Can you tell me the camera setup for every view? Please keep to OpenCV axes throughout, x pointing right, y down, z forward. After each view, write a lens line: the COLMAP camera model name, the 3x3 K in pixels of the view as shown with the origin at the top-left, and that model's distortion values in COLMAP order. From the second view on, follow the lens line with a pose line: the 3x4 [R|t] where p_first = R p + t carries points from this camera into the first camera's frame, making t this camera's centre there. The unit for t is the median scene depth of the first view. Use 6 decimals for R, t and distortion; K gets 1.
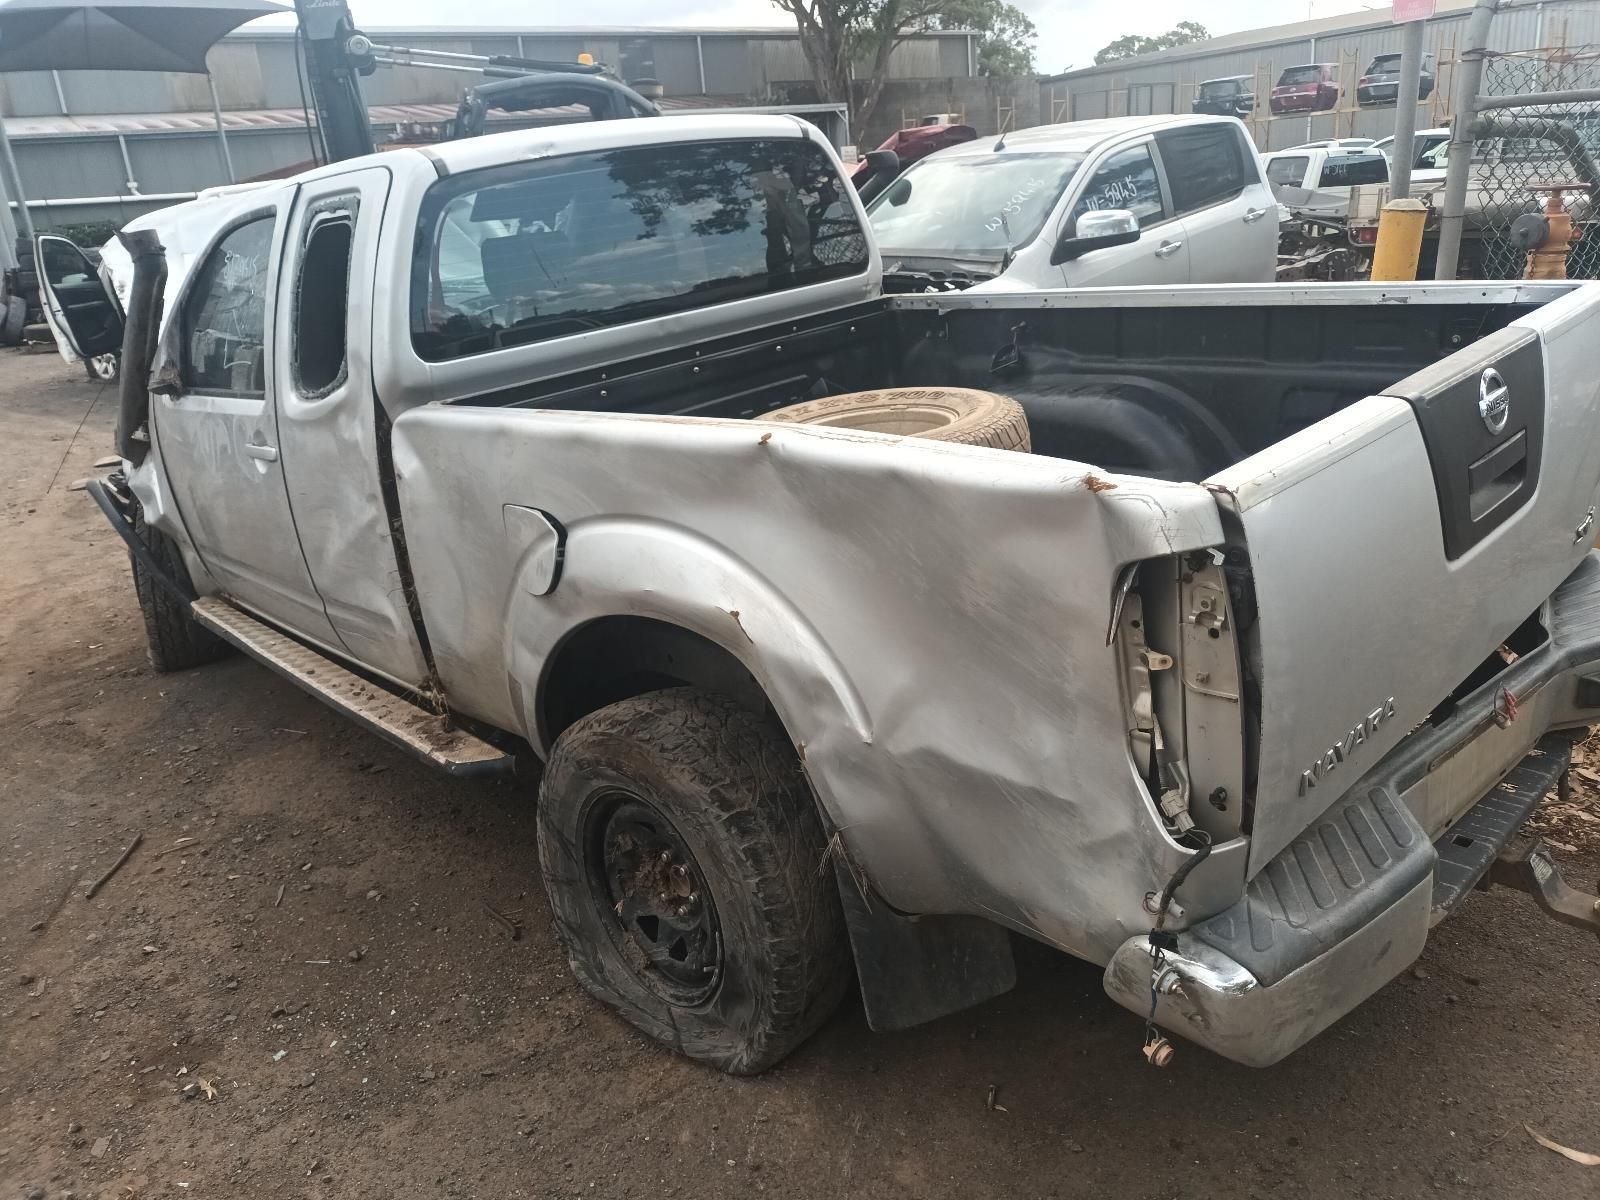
lens RADIAL K [[1200.2, 0, 797.3], [0, 1200.2, 611.9], [0, 0, 1]] dist [0.070977, -0.119931]
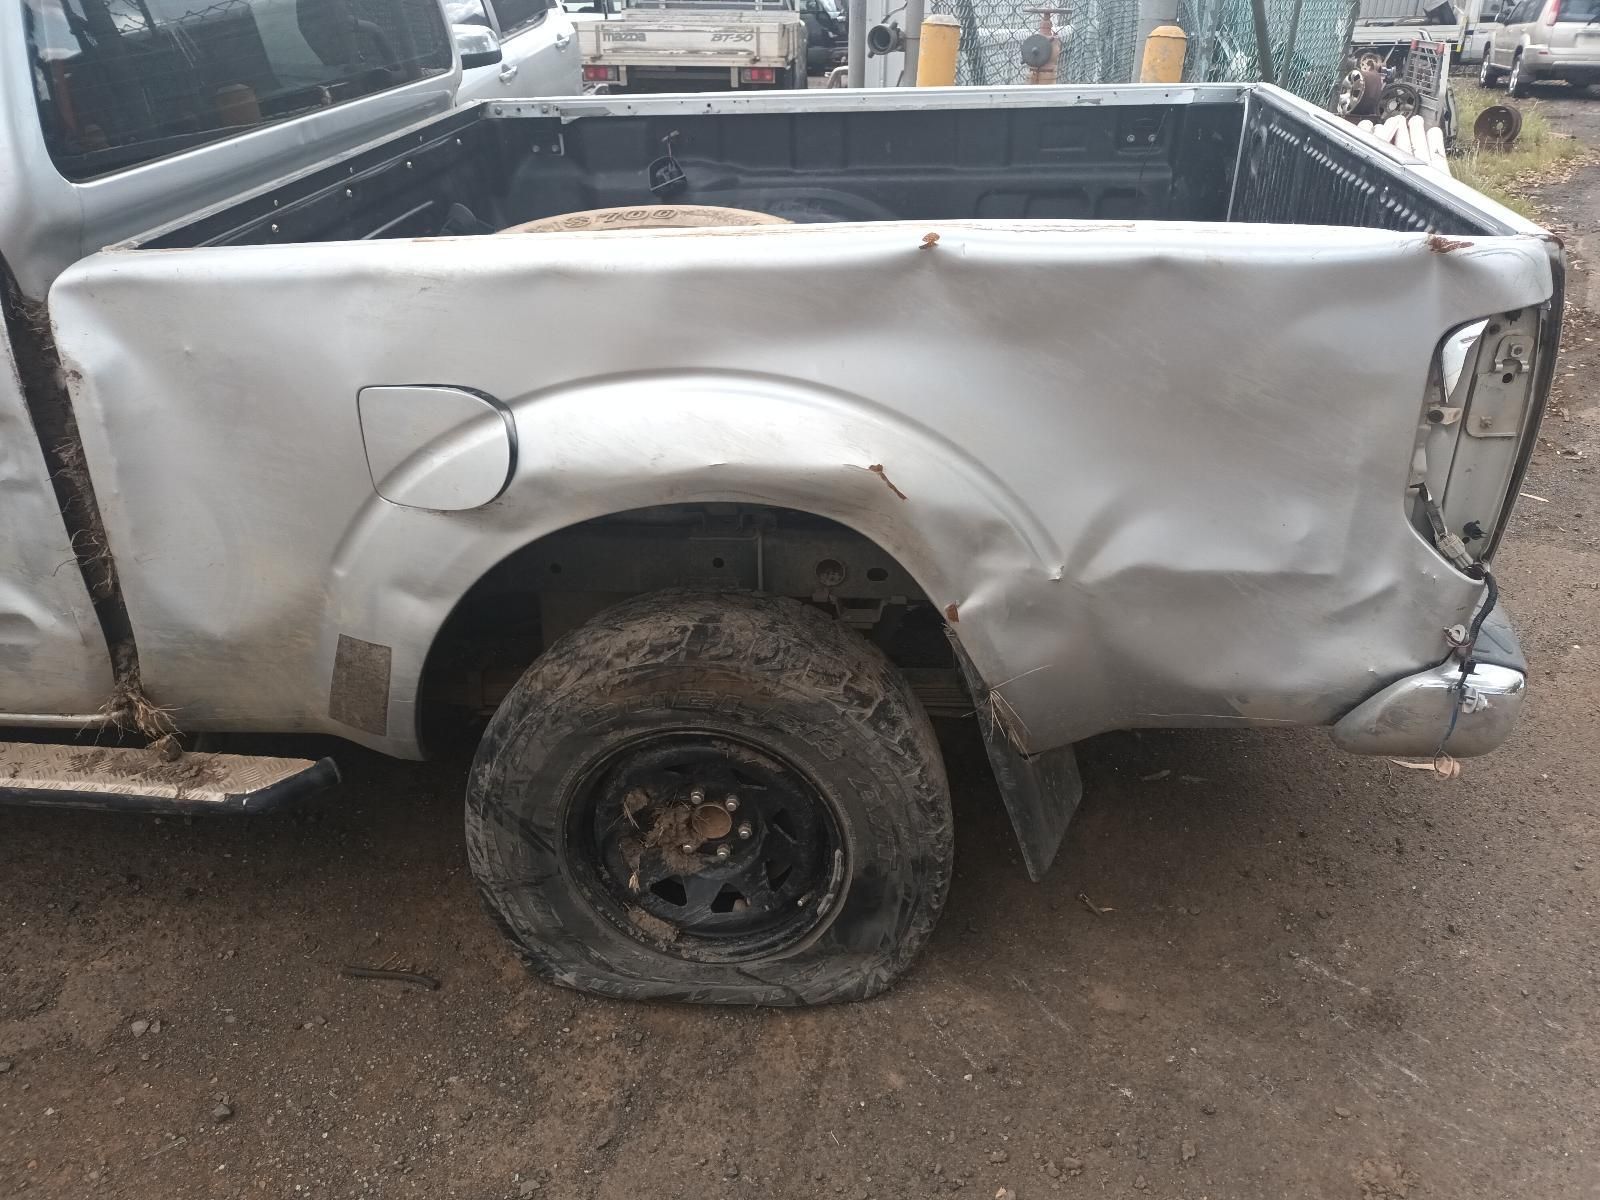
lens RADIAL K [[1200.2, 0, 797.3], [0, 1200.2, 611.9], [0, 0, 1]] dist [0.070977, -0.119931]
pose [[0.758854, -0.236365, 0.606854, -0.520405], [0.168949, 0.971362, 0.167072, -0.041621], [-0.628965, -0.024256, 0.777055, 0.336159]]
